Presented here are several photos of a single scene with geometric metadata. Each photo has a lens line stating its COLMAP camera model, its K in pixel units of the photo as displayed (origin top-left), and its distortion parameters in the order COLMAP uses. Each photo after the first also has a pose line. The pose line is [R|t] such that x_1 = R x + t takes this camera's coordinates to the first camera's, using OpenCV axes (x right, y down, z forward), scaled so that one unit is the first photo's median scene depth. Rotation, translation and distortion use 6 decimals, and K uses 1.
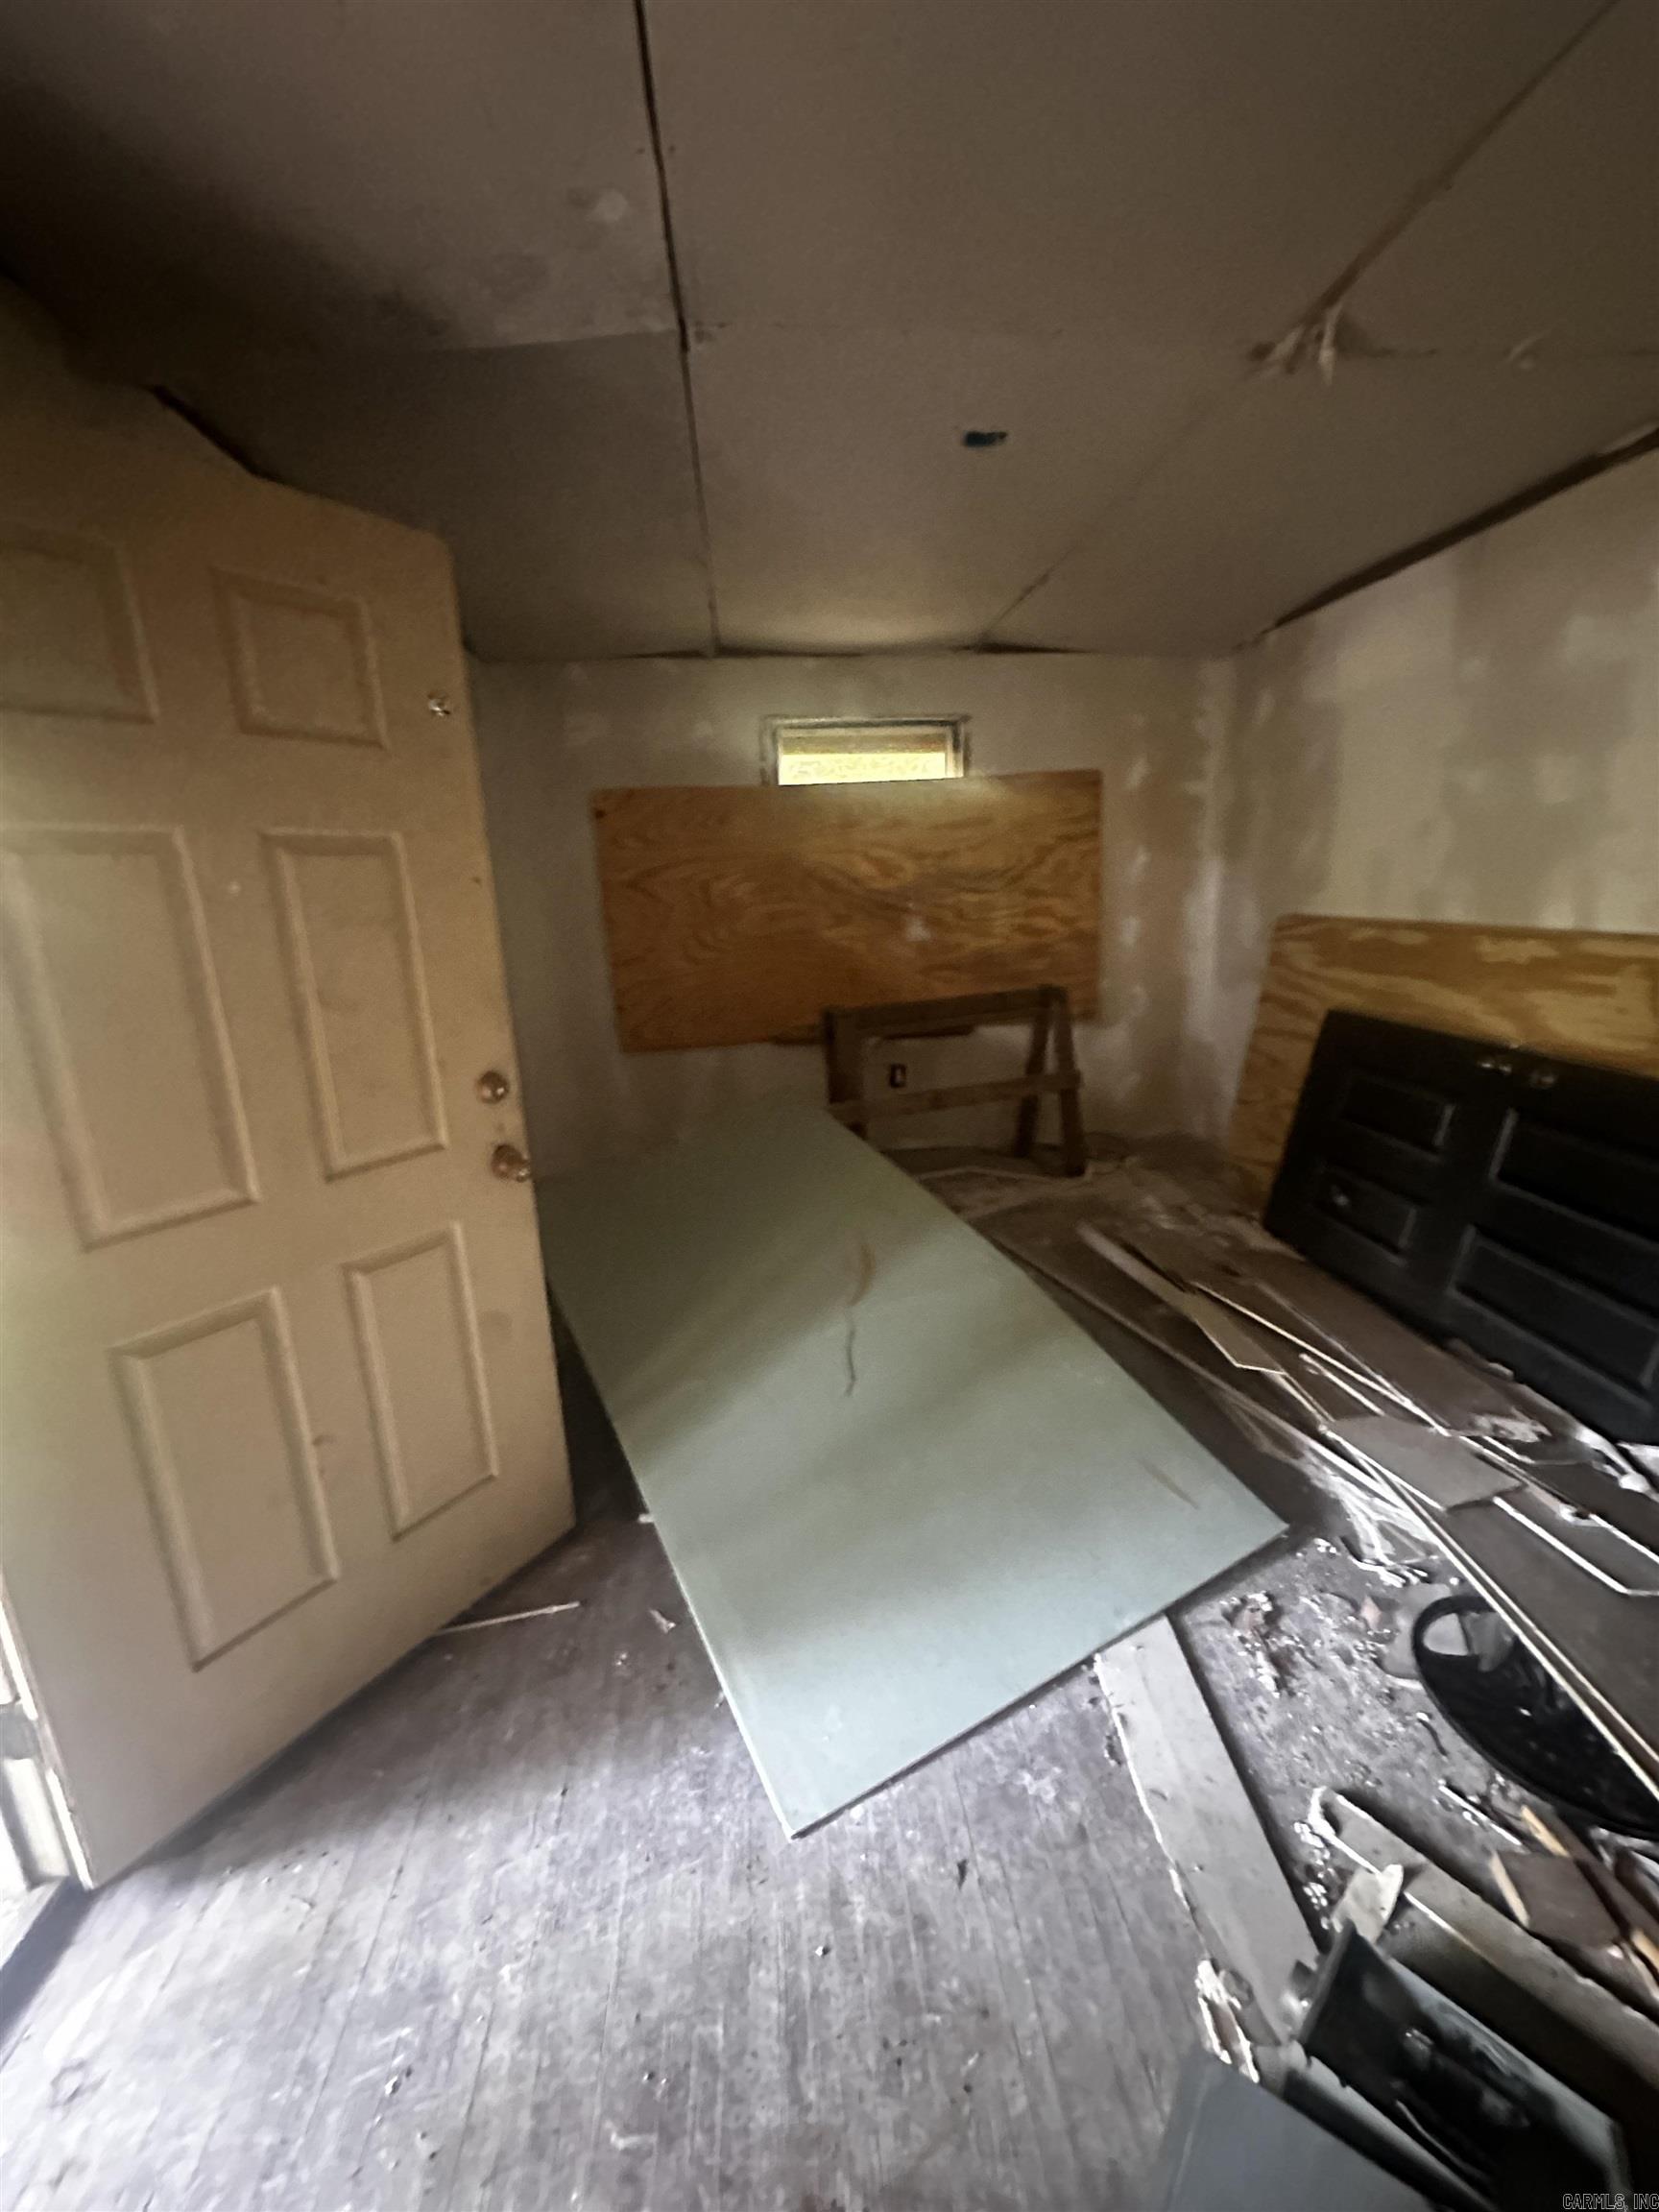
lens RADIAL K [[910.5, 0, 829.5], [0, 910.5, 1106.0], [0, 0, 1]] dist [-0.004393, 0.000196]
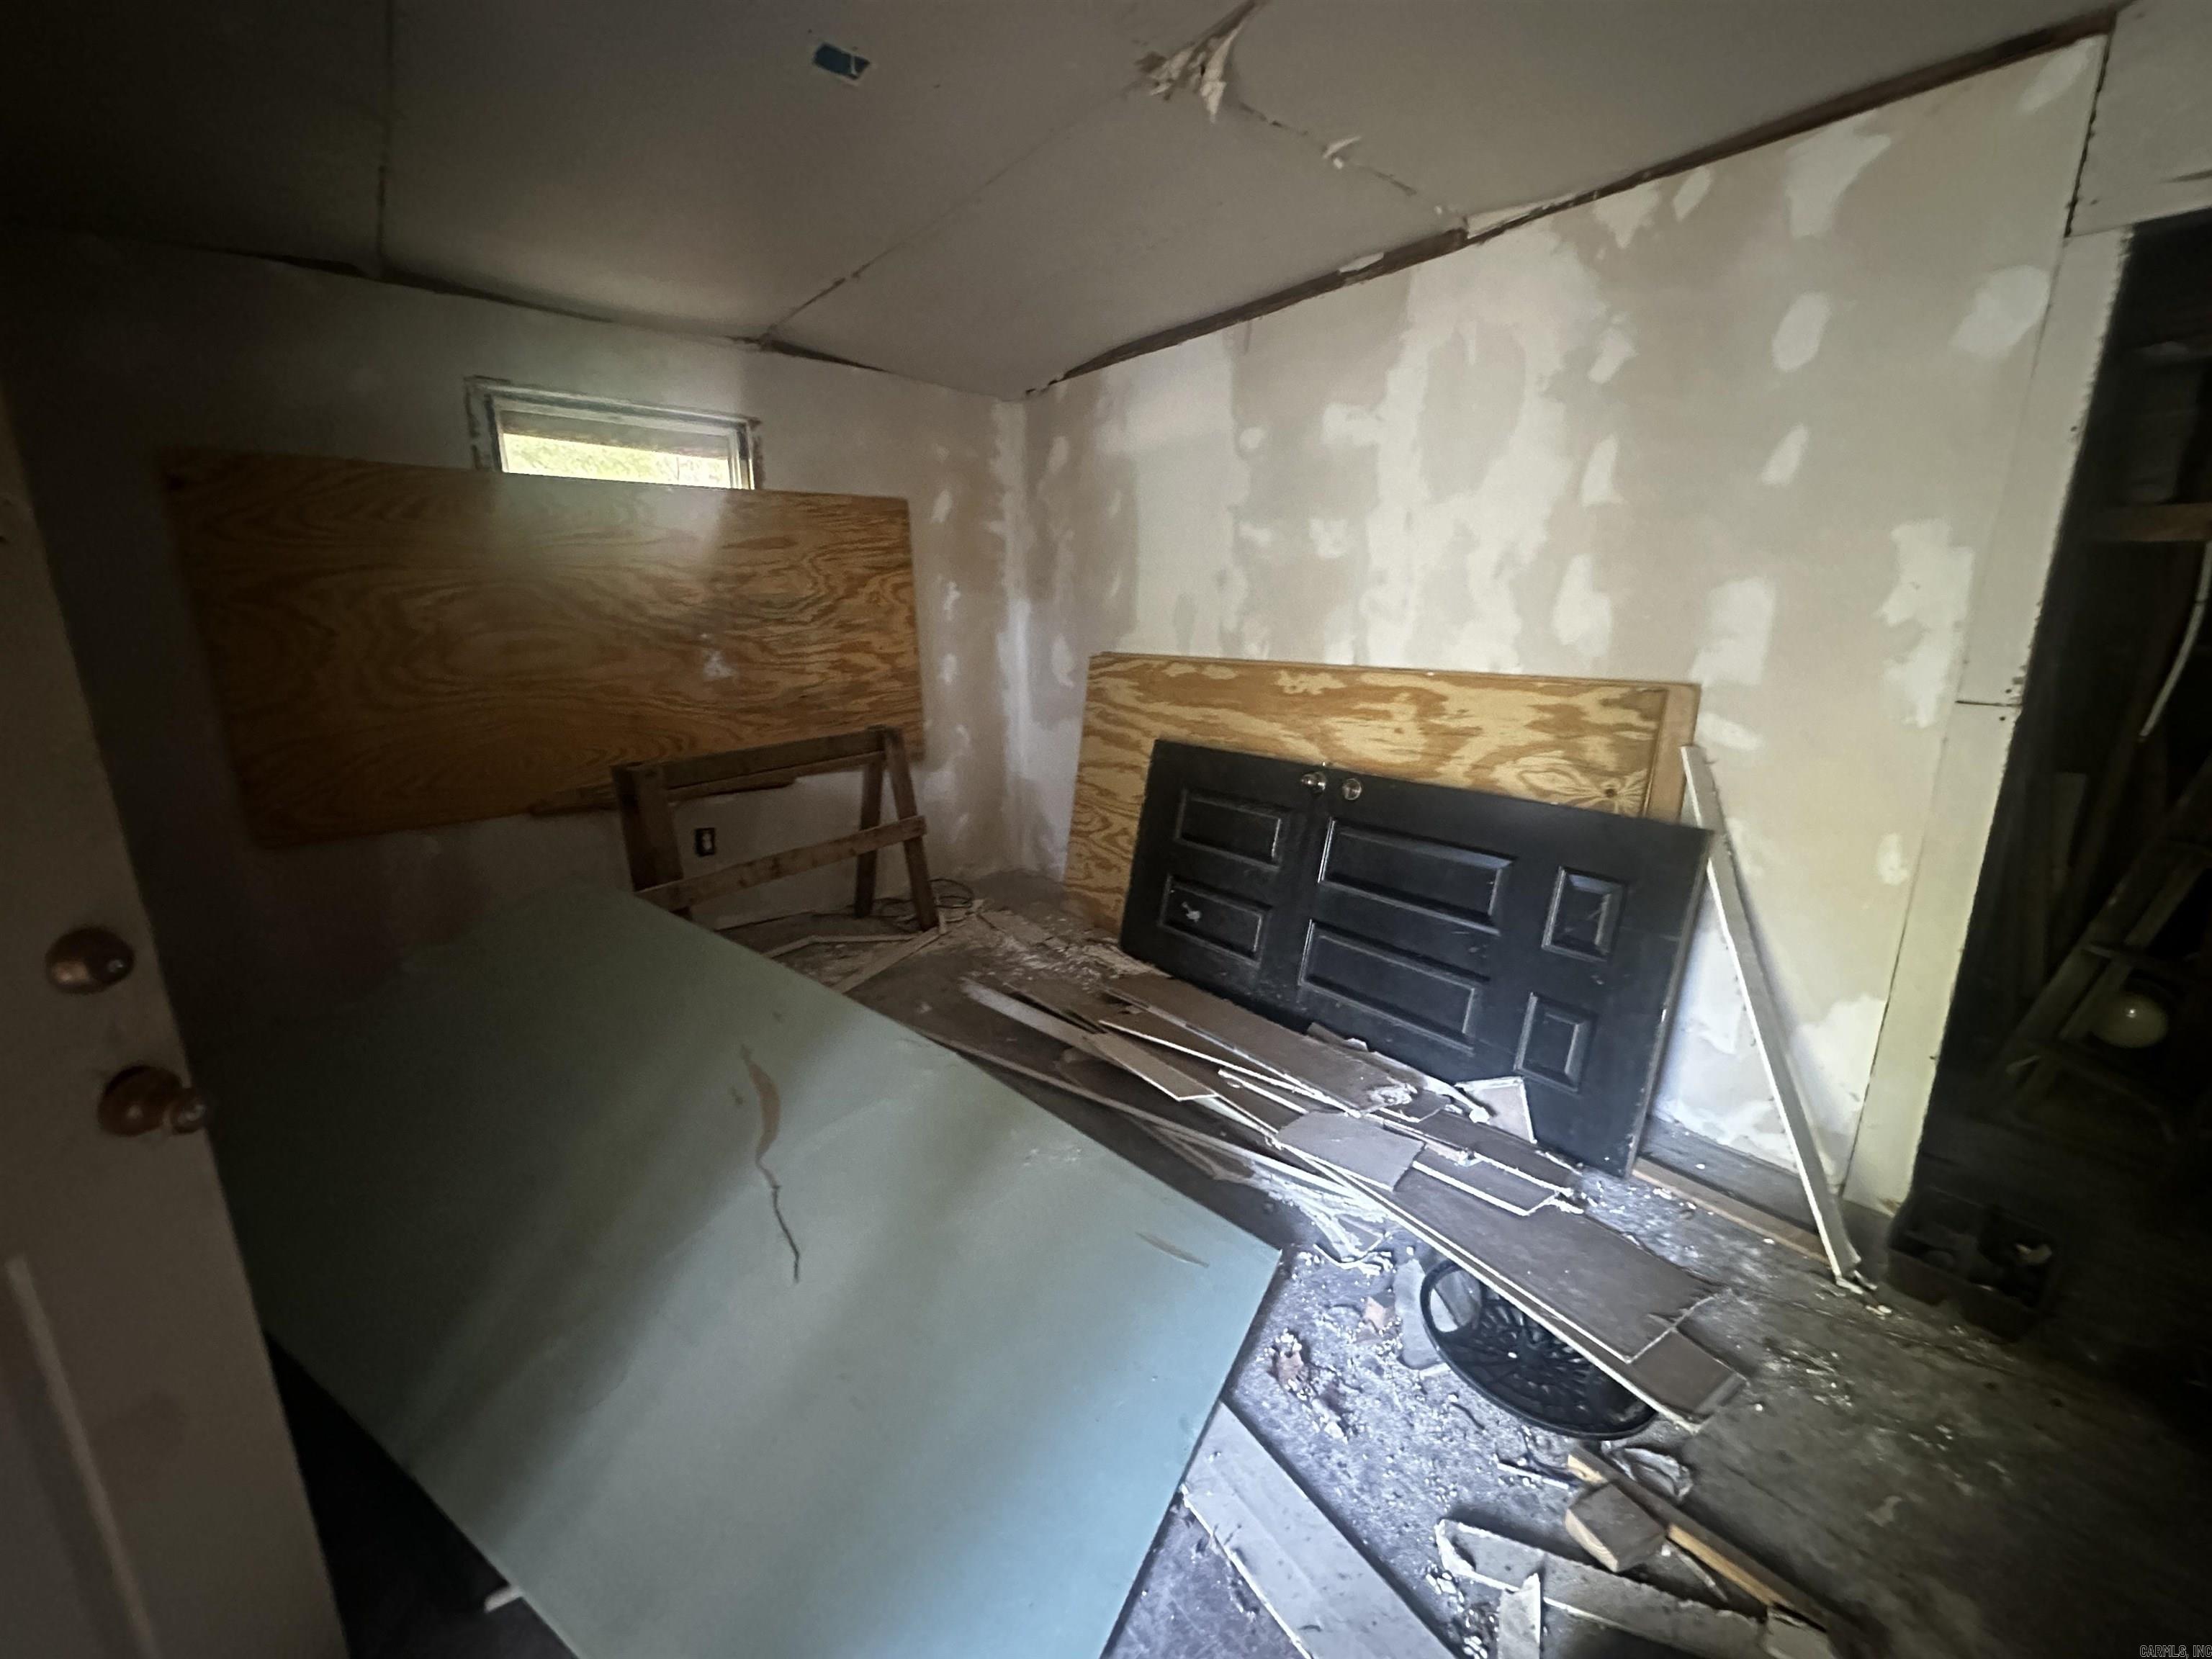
lens RADIAL K [[910.5, 0, 1145.8], [0, 910.5, 829.5], [0, 0, 1]] dist [-0.004393, 0.000196]
pose [[0.827140, -0.094232, 0.554039, -0.081842], [0.105099, 0.994387, 0.012221, -0.018847], [-0.552081, 0.048121, 0.832401, 0.137471]]
